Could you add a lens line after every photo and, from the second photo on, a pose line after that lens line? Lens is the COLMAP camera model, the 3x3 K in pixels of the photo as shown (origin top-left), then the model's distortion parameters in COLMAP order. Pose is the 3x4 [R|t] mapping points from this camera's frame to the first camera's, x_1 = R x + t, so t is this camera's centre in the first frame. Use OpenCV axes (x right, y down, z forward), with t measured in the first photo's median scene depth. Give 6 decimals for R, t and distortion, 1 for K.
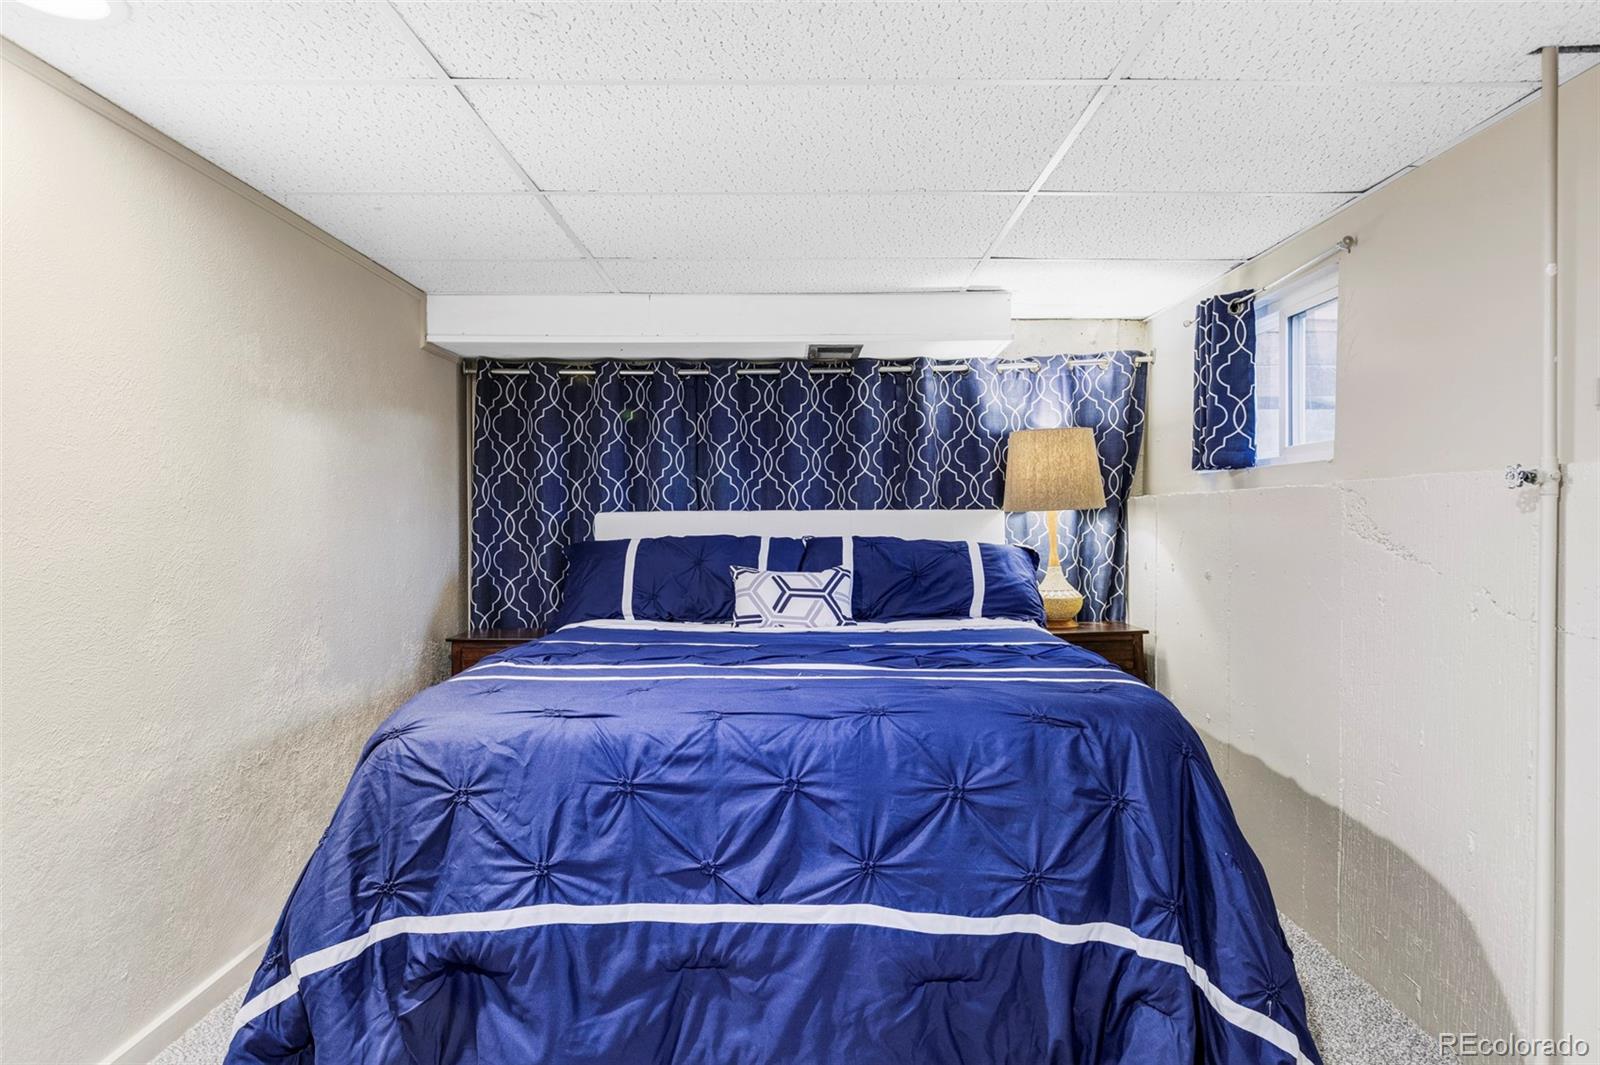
lens RADIAL K [[962.1, 0, 802.2], [0, 962.1, 536.3], [0, 0, 1]] dist [0.006049, -0.000120]
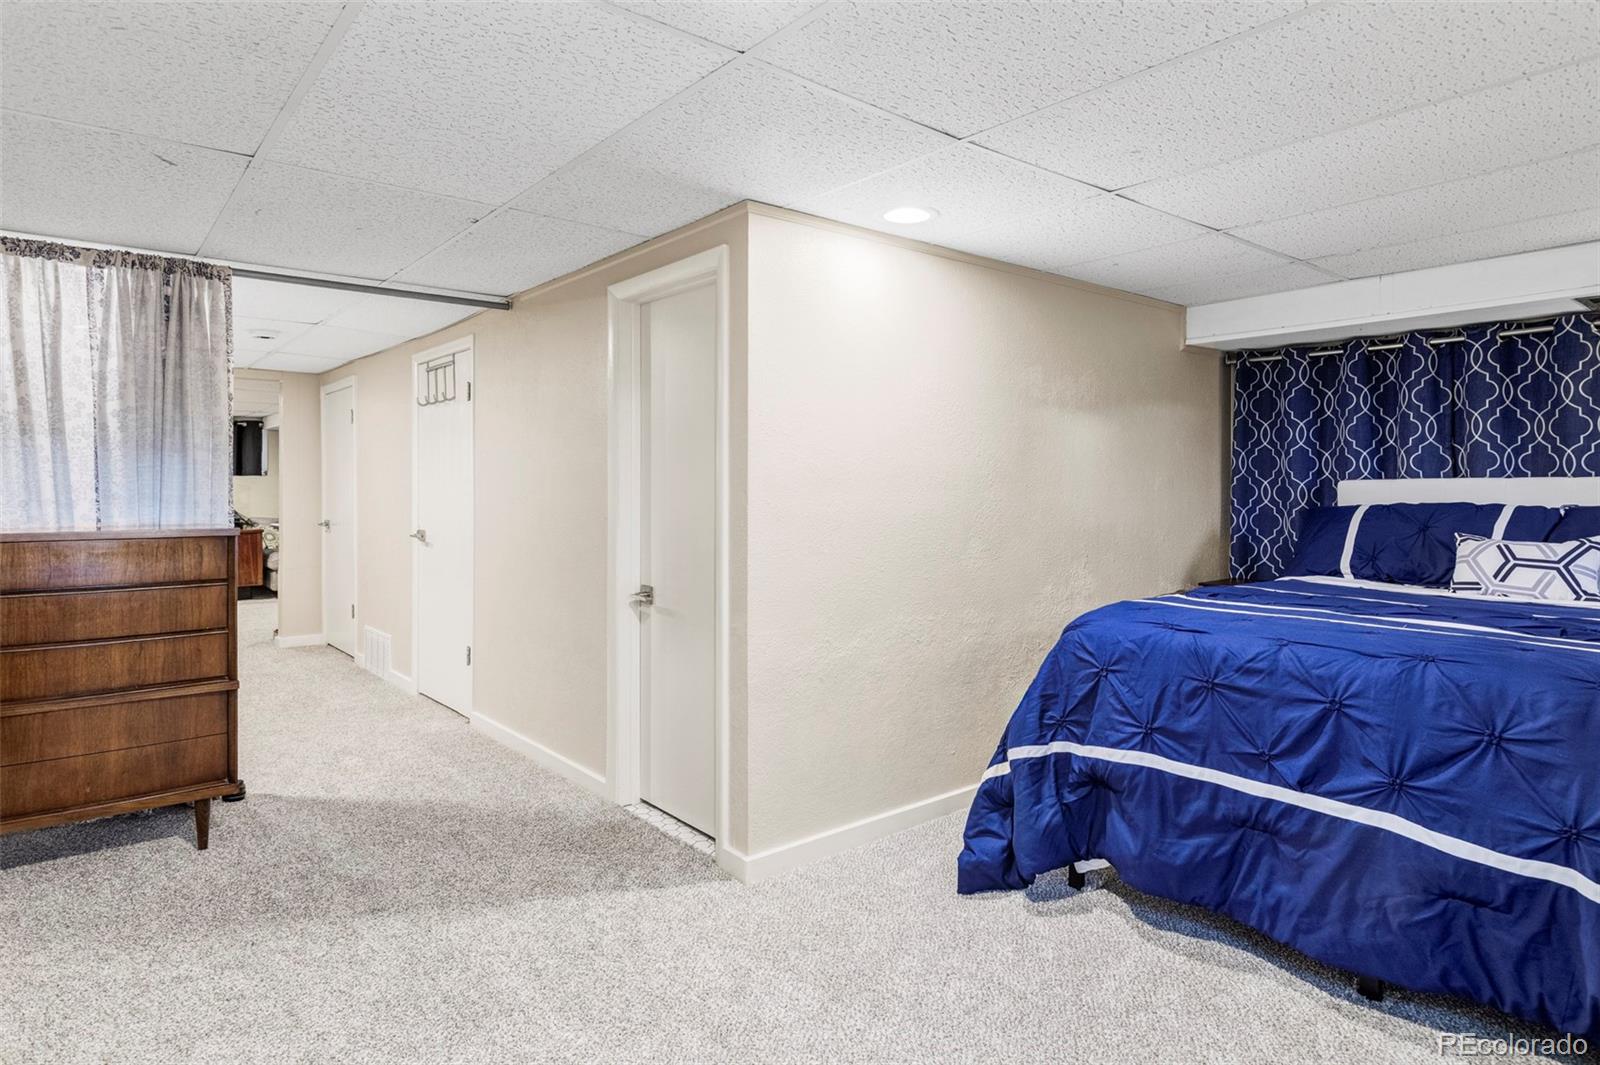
lens RADIAL K [[962.1, 0, 800.1], [0, 962.1, 523.4], [0, 0, 1]] dist [0.006049, -0.000120]
pose [[0.606819, 0.031927, -0.794199, 0.542001], [-0.013425, 0.999462, 0.029921, -0.000597], [0.794727, -0.007494, 0.606921, -0.287383]]
